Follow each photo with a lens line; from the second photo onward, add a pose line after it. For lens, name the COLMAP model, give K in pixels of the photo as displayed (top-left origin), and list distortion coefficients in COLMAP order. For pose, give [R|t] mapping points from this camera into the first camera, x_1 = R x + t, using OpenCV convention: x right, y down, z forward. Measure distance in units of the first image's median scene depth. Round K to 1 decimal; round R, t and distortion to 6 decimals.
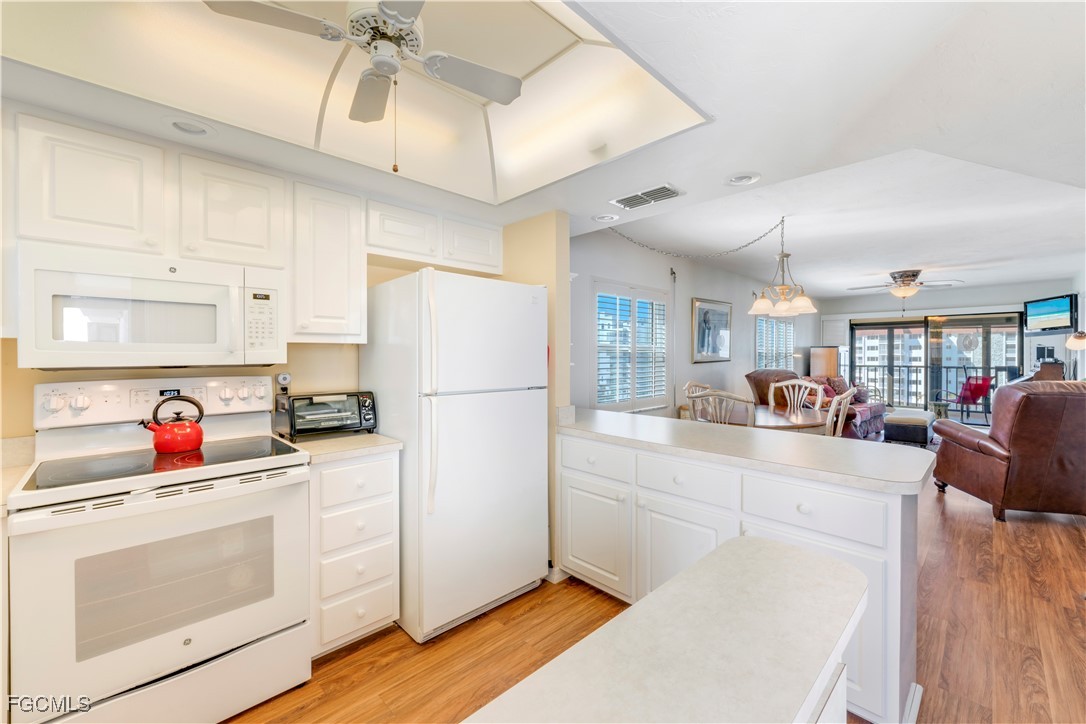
lens RADIAL K [[440.0, 0, 542.9], [0, 440.0, 357.1], [0, 0, 1]] dist [-0.000143, -0.000164]
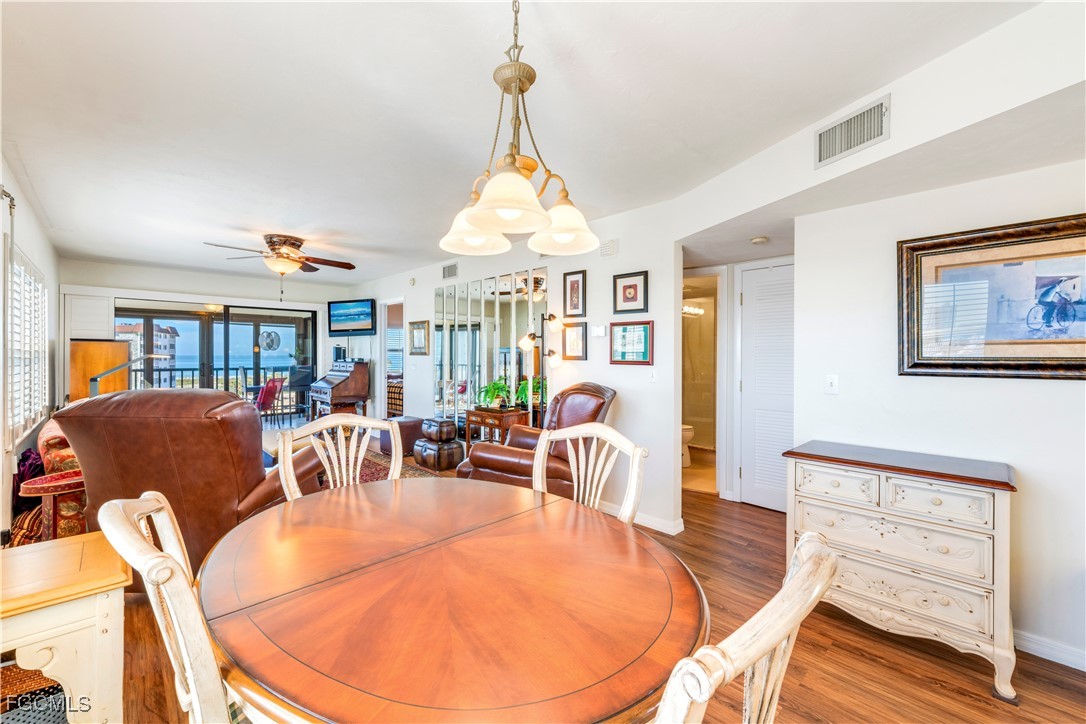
lens RADIAL K [[440.0, 0, 542.9], [0, 440.0, 357.1], [0, 0, 1]] dist [-0.000143, -0.000164]
pose [[0.001512, -0.003998, 0.999991, 0.109157], [0.002074, 0.999990, 0.003995, -0.003494], [-0.999997, 0.002068, 0.001520, 0.557337]]
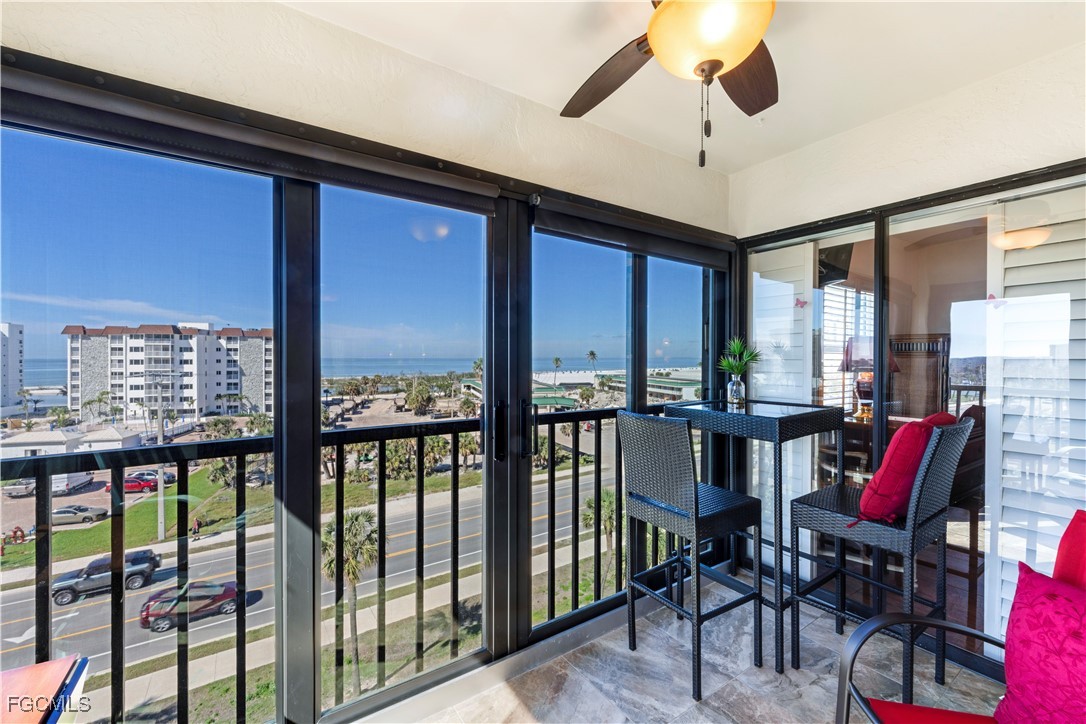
lens RADIAL K [[439.1, 0, 538.7], [0, 439.1, 362.2], [0, 0, 1]] dist [-0.000963, -0.000280]
pose [[0.184601, -0.010216, 0.982760, 1.068940], [0.003763, 0.999946, 0.009688, -0.008978], [-0.982806, 0.001909, 0.184630, 1.435581]]
